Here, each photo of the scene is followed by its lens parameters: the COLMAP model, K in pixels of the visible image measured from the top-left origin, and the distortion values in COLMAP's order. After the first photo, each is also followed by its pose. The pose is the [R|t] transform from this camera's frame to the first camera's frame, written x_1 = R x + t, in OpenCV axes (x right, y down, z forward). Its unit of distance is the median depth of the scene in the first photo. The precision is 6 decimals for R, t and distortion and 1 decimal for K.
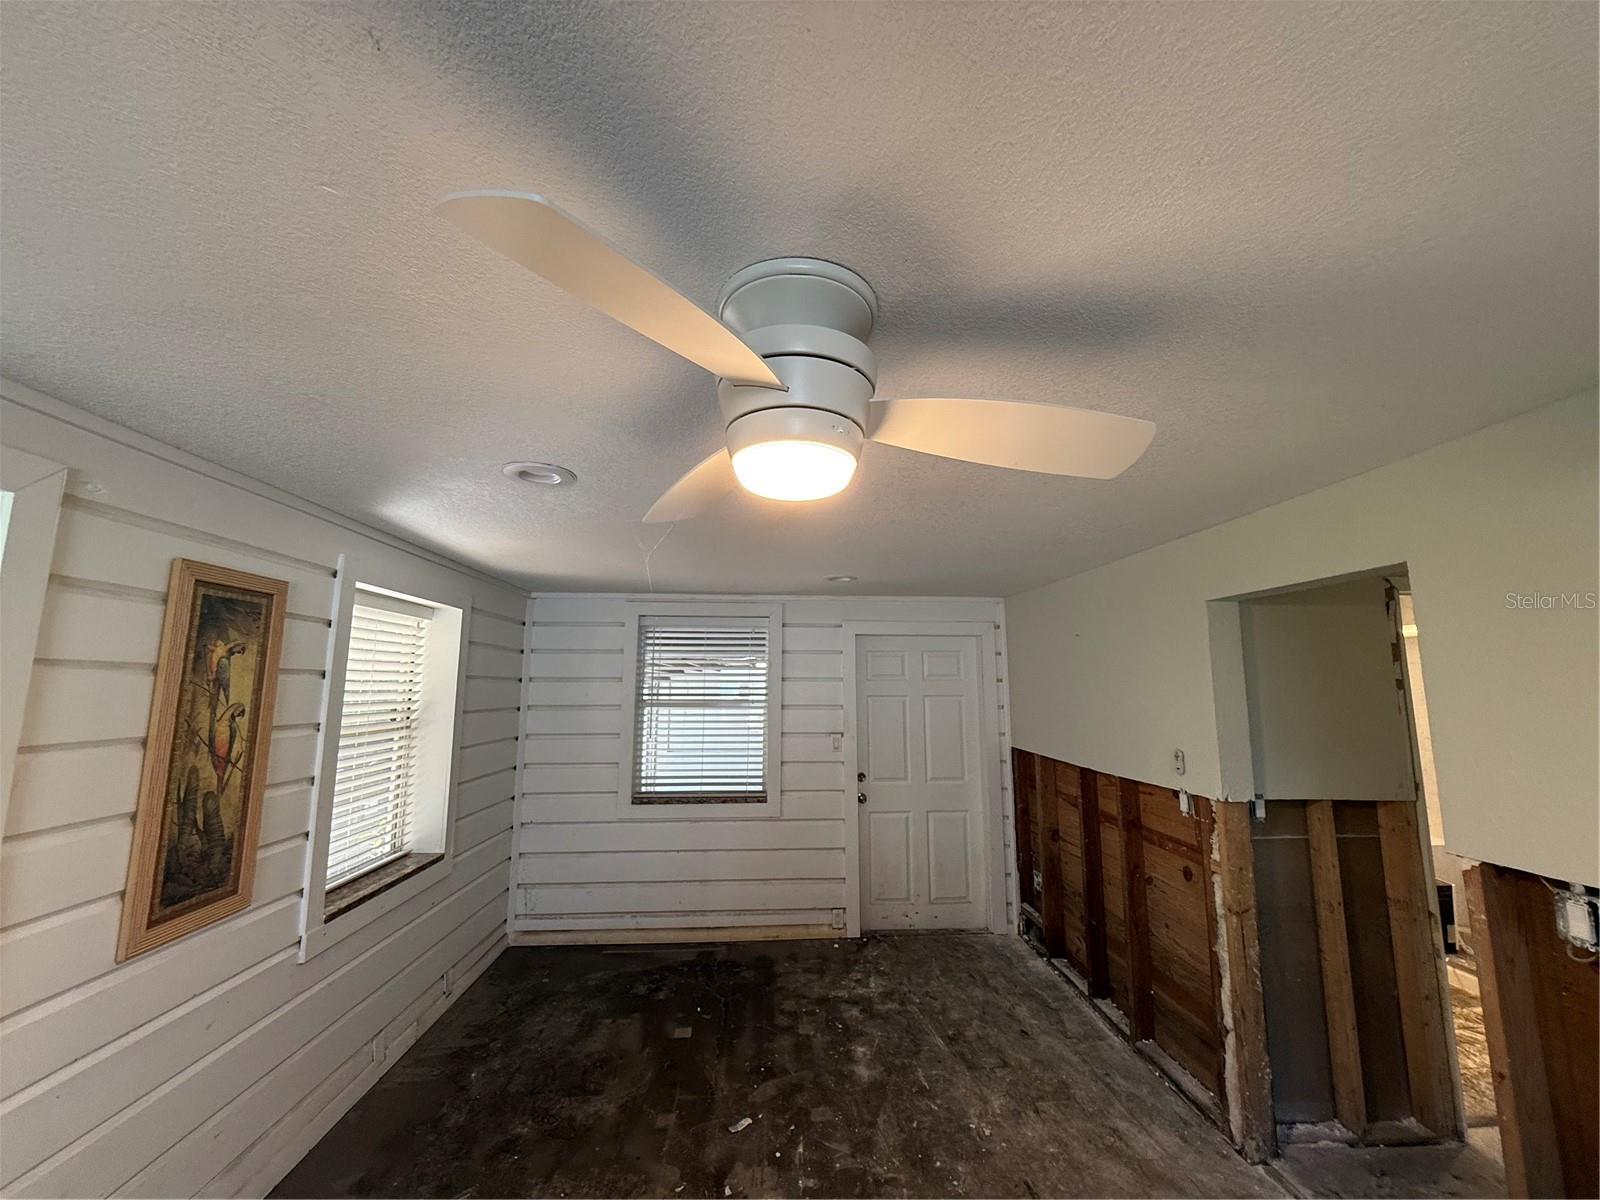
lens RADIAL K [[636.4, 0, 805.0], [0, 636.4, 602.9], [0, 0, 1]] dist [-0.001061, 0.000289]
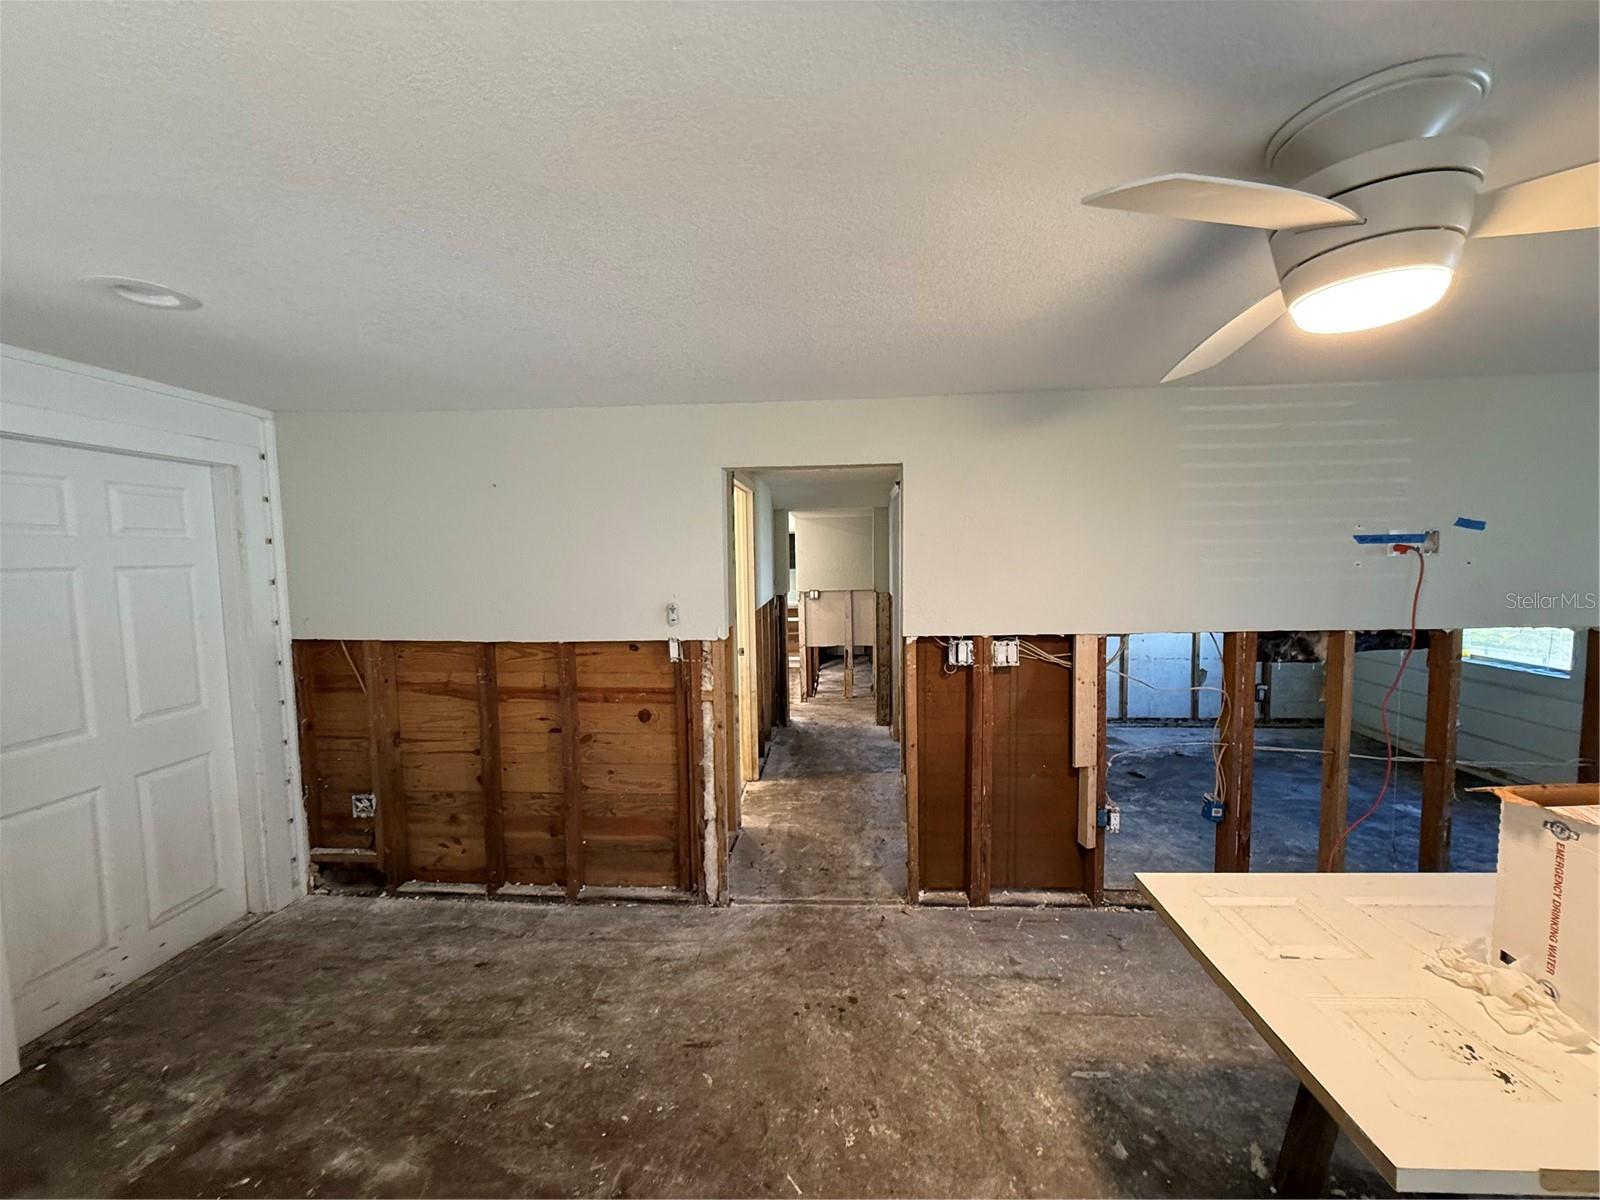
lens RADIAL K [[636.4, 0, 805.0], [0, 636.4, 602.9], [0, 0, 1]] dist [-0.001061, 0.000289]
pose [[0.129919, -0.076725, 0.988552, -0.376606], [-0.115114, 0.989093, 0.091896, 0.089828], [-0.984820, -0.125735, 0.119670, 0.548589]]
